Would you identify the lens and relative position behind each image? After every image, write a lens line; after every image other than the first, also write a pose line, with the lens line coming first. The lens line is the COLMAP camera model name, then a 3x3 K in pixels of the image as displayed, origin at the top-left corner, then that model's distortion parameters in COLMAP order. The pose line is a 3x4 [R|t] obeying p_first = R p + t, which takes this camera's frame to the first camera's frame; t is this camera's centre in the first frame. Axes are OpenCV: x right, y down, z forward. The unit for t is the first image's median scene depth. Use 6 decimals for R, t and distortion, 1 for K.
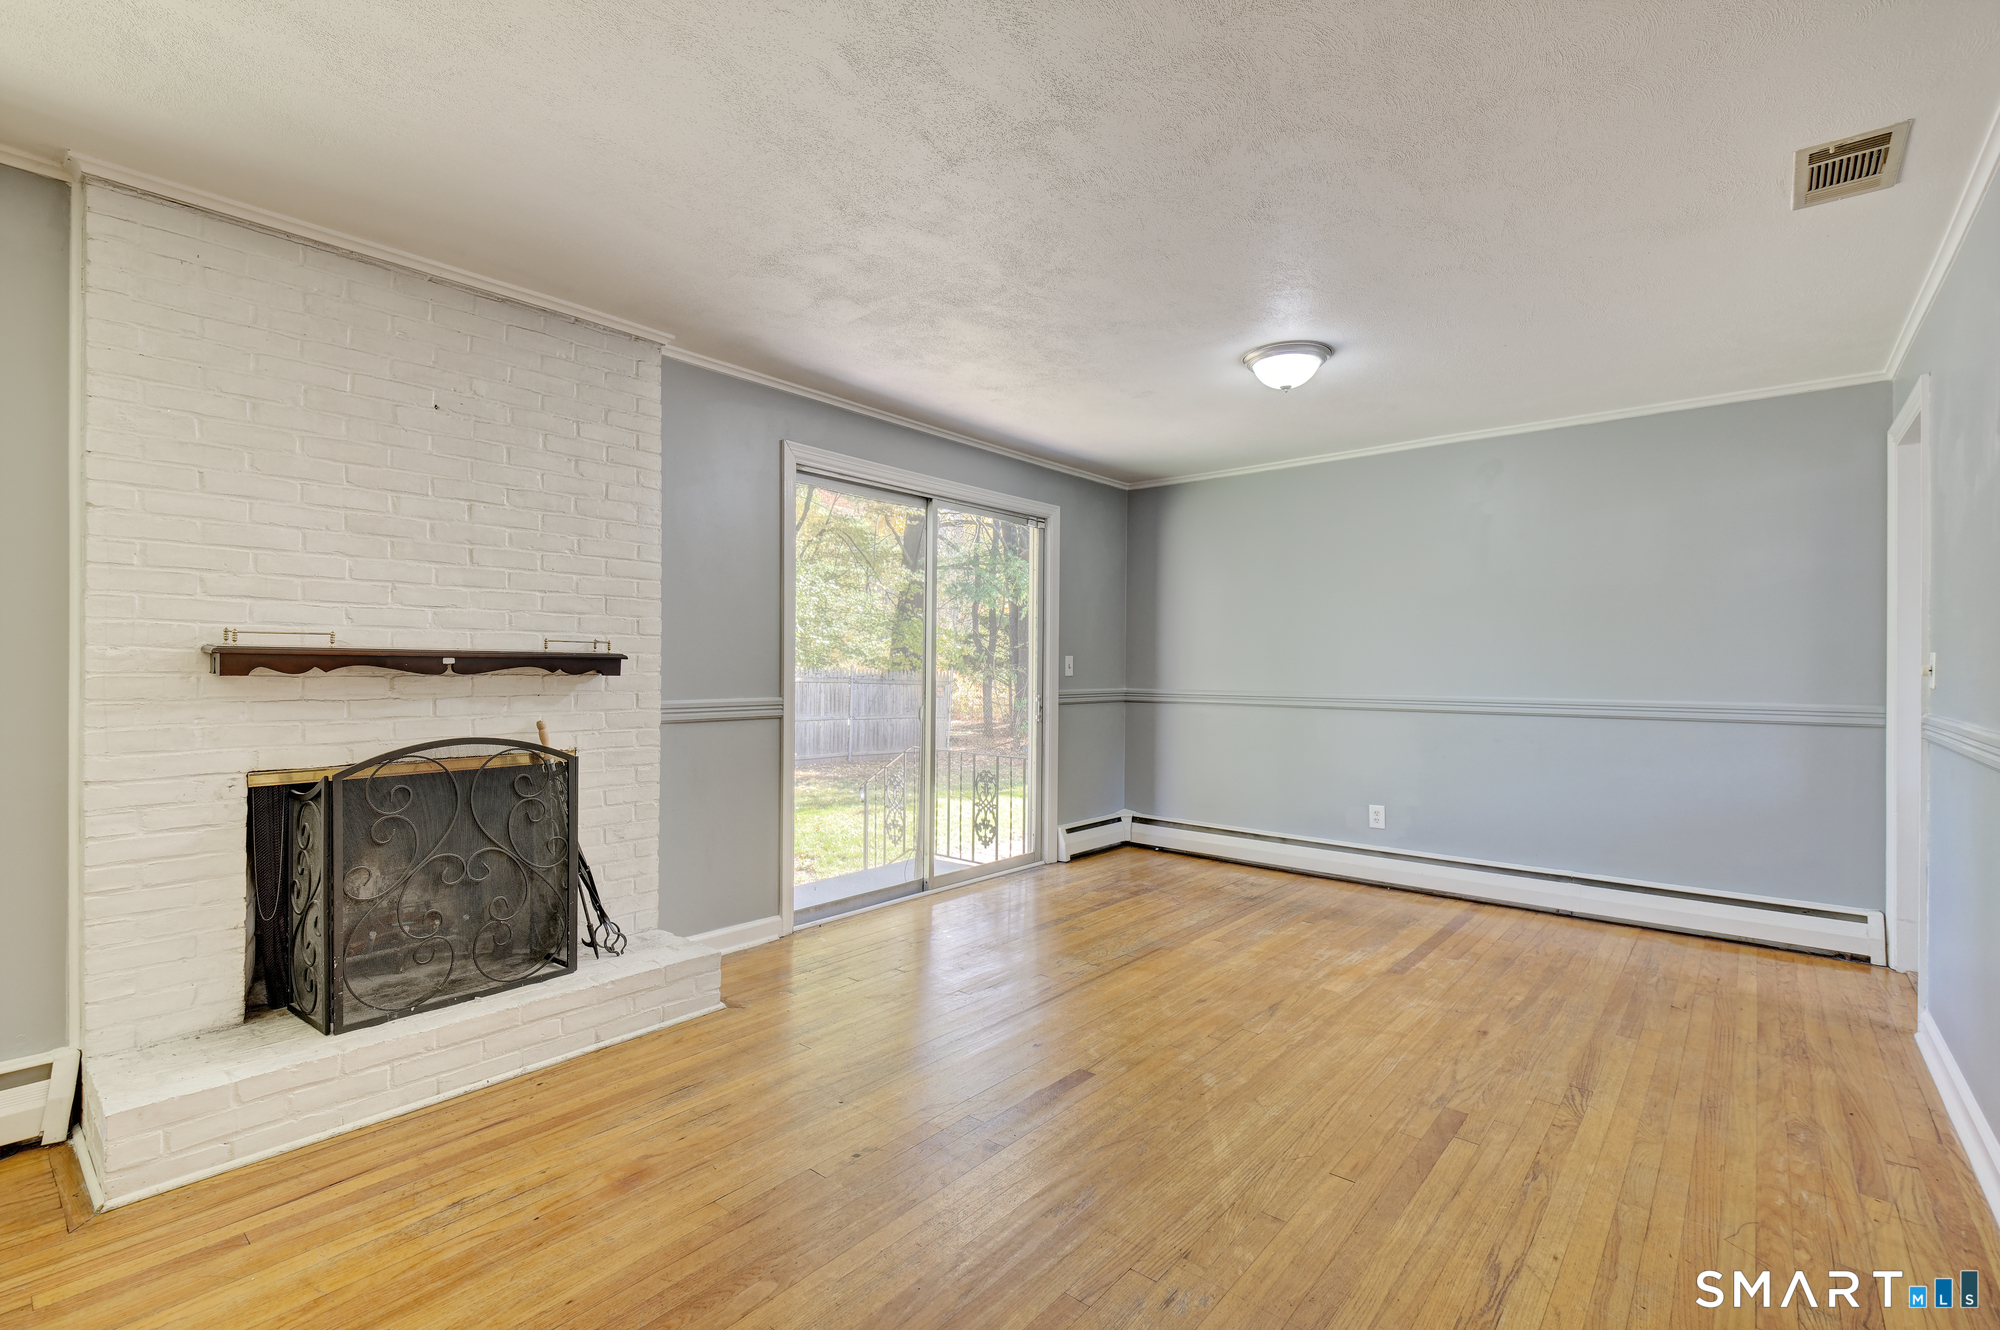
lens RADIAL K [[886.0, 0, 1007.4], [0, 886.0, 672.8], [0, 0, 1]] dist [-0.001643, -0.000868]
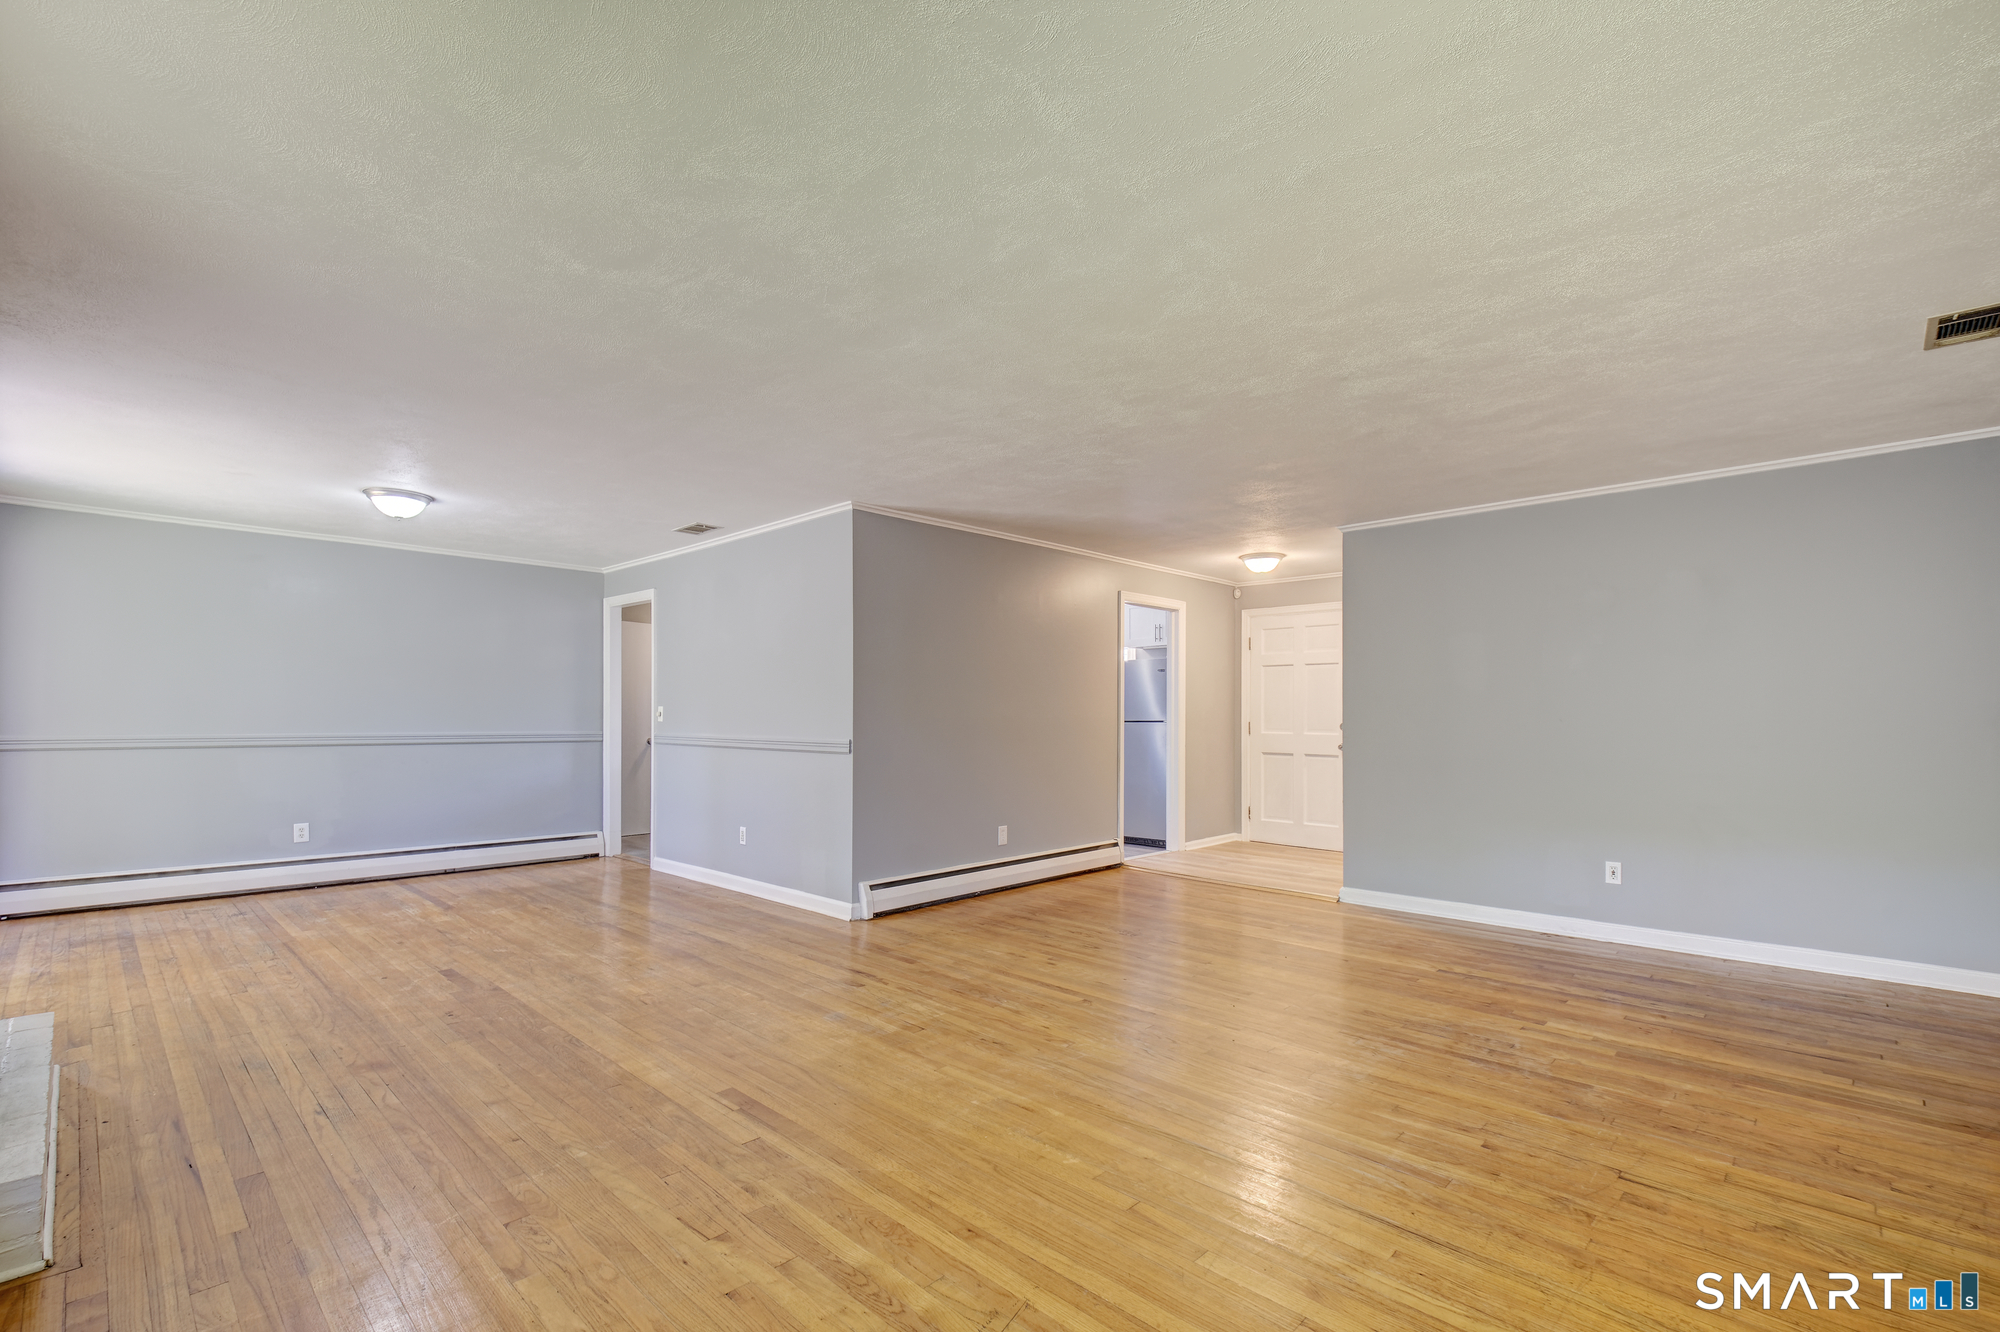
lens RADIAL K [[900.3, 0, 991.8], [0, 900.3, 665.4], [0, 0, 1]] dist [0.010027, -0.007711]
pose [[0.077465, 0.049027, 0.995789, -1.179360], [0.003510, 0.998771, -0.049447, -0.006440], [-0.996989, 0.007326, 0.077197, -0.081713]]
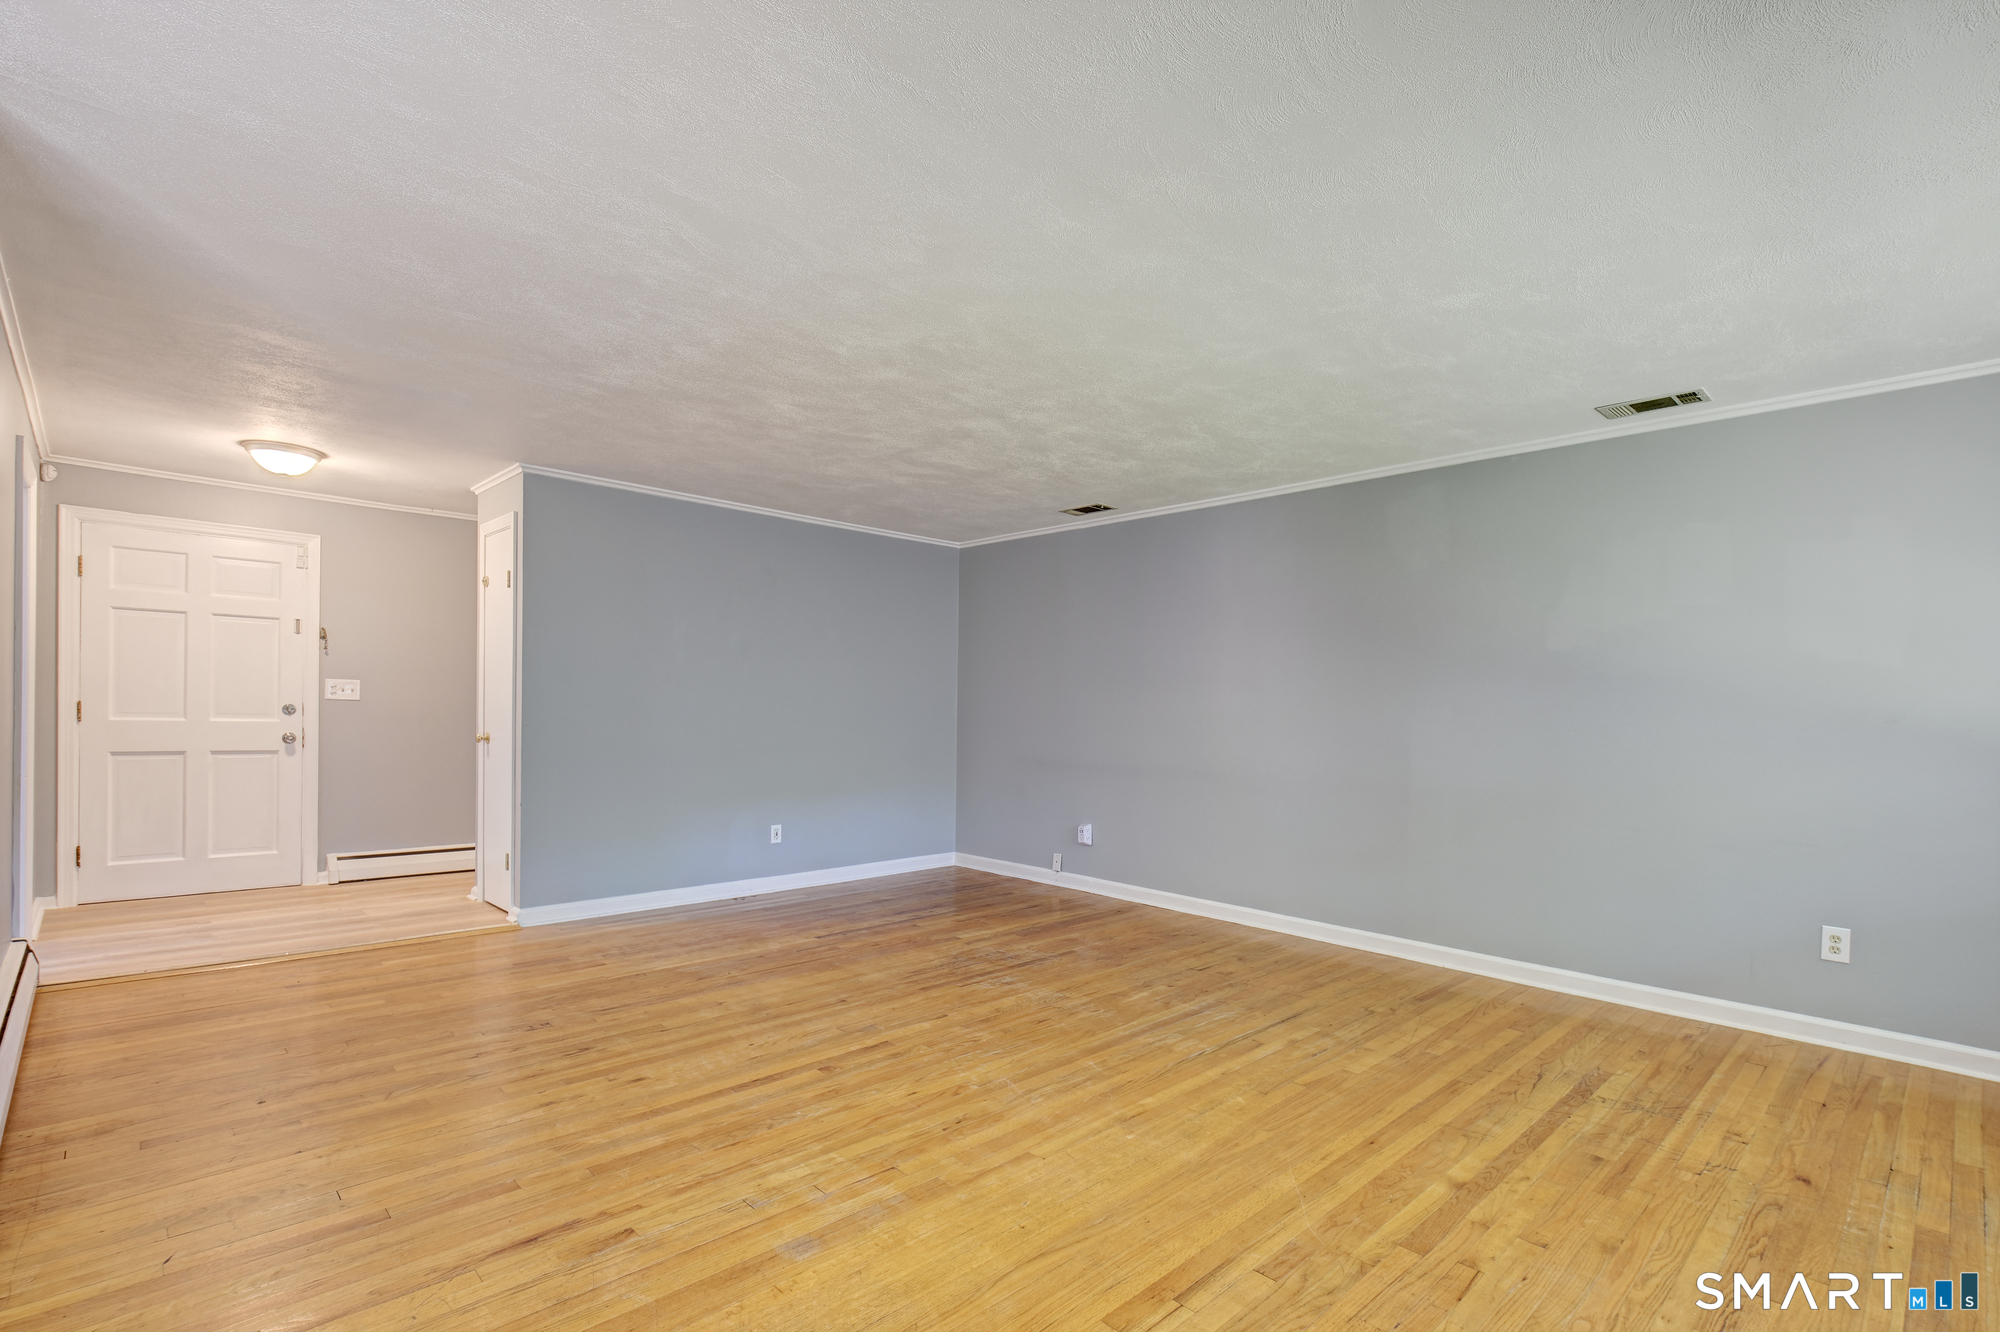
lens RADIAL K [[927.7, 0, 1062.9], [0, 927.7, 700.1], [0, 0, 1]] dist [0.003277, -0.000098]
pose [[-0.997169, -0.024958, 0.070926, -0.297814], [-0.025152, 0.999682, -0.001850, -0.012337], [-0.070857, -0.003628, -0.997480, 0.815063]]
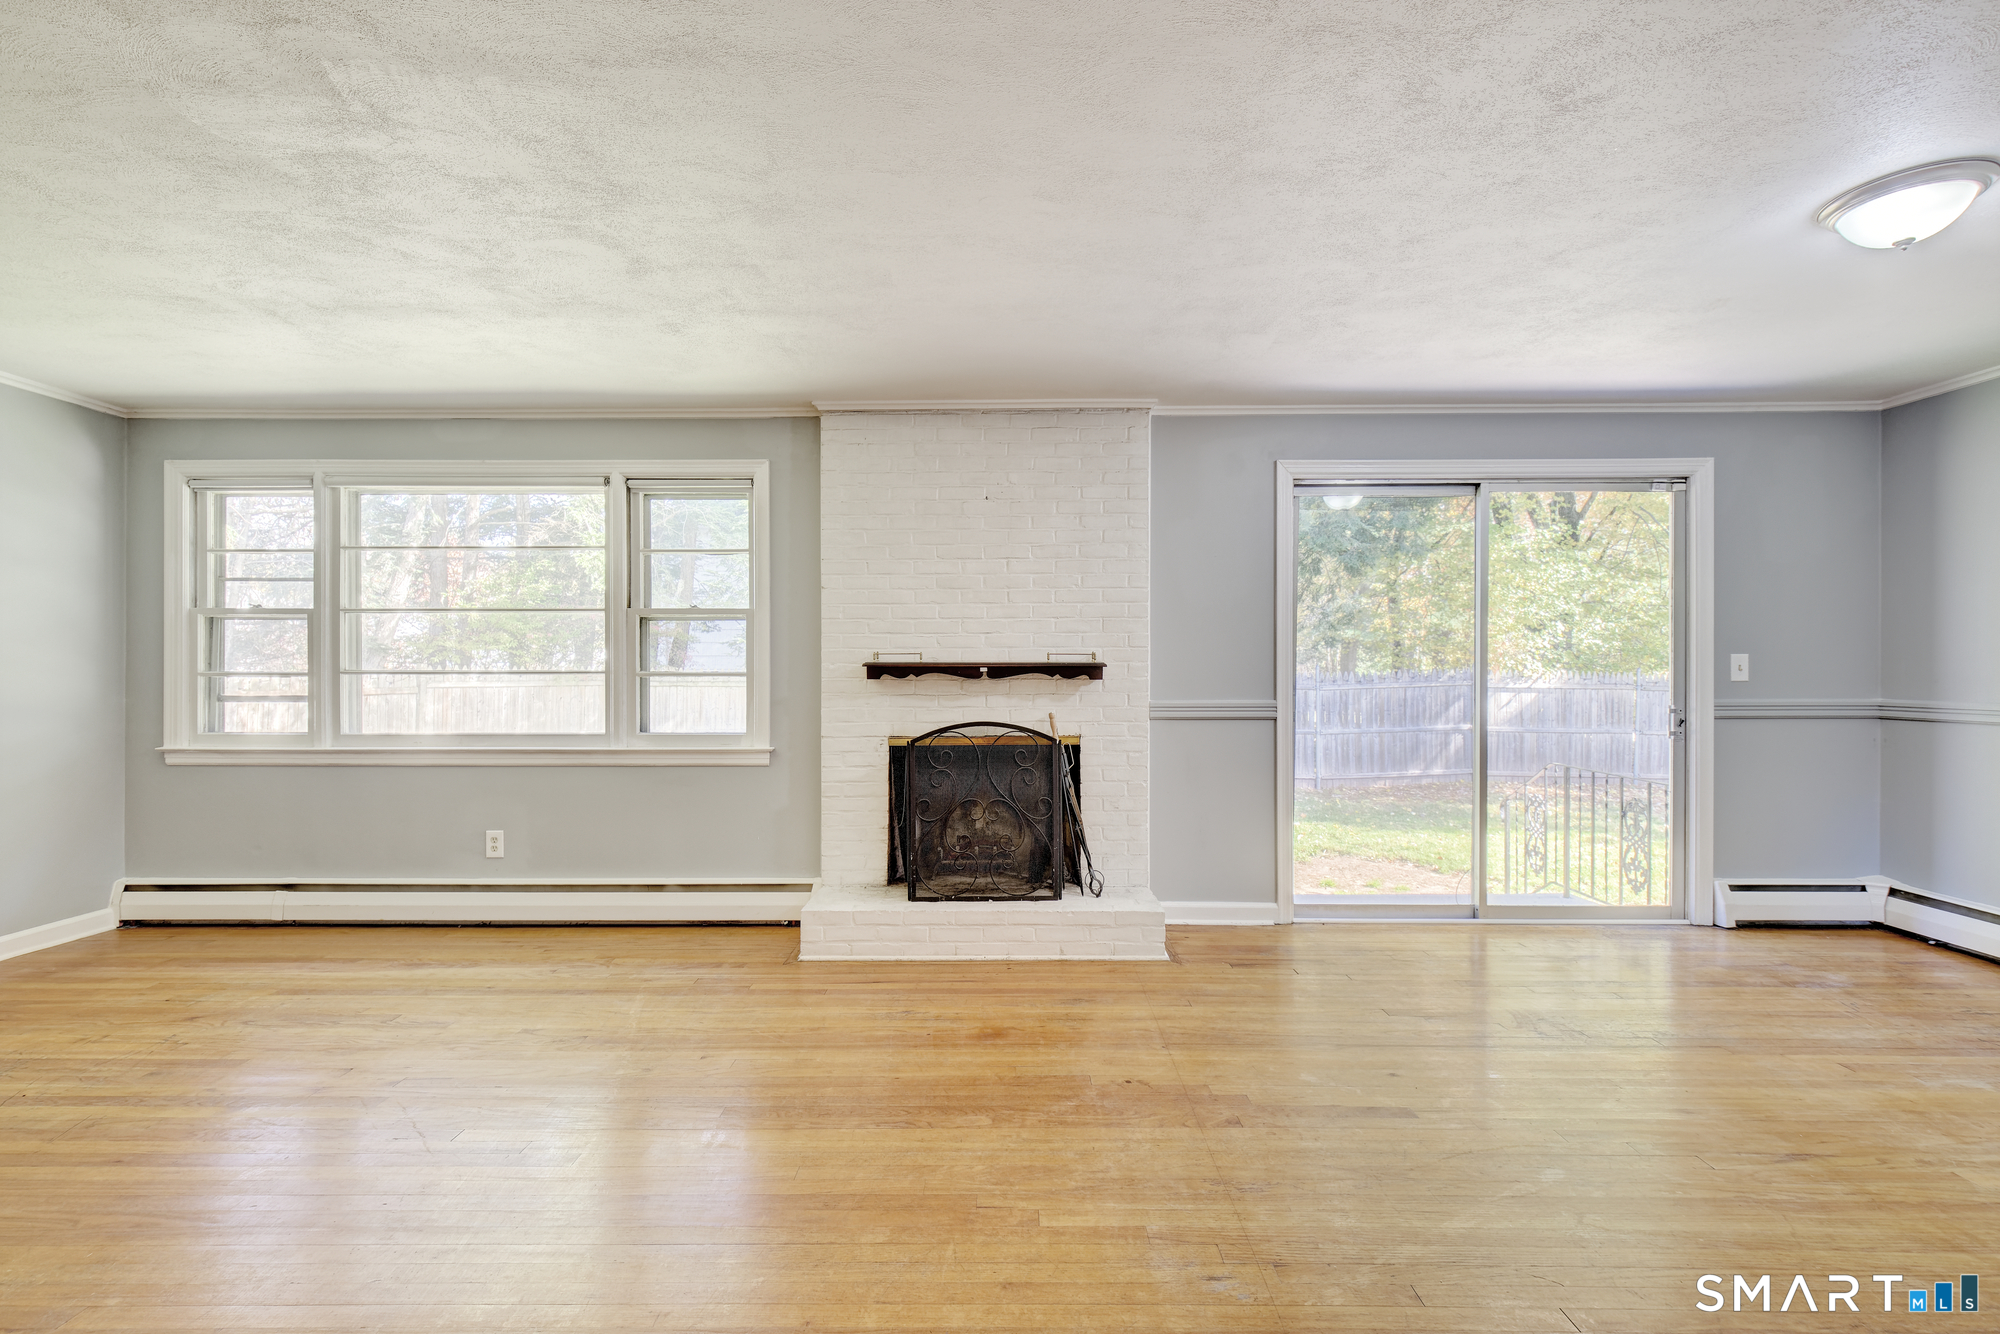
lens RADIAL K [[881.1, 0, 1001.1], [0, 881.1, 675.2], [0, 0, 1]] dist [0.030242, -0.018565]
pose [[0.638075, -0.004108, -0.769963, 0.429151], [0.001336, 0.999990, -0.004228, 0.001708], [0.769973, 0.001669, 0.638074, 0.069025]]
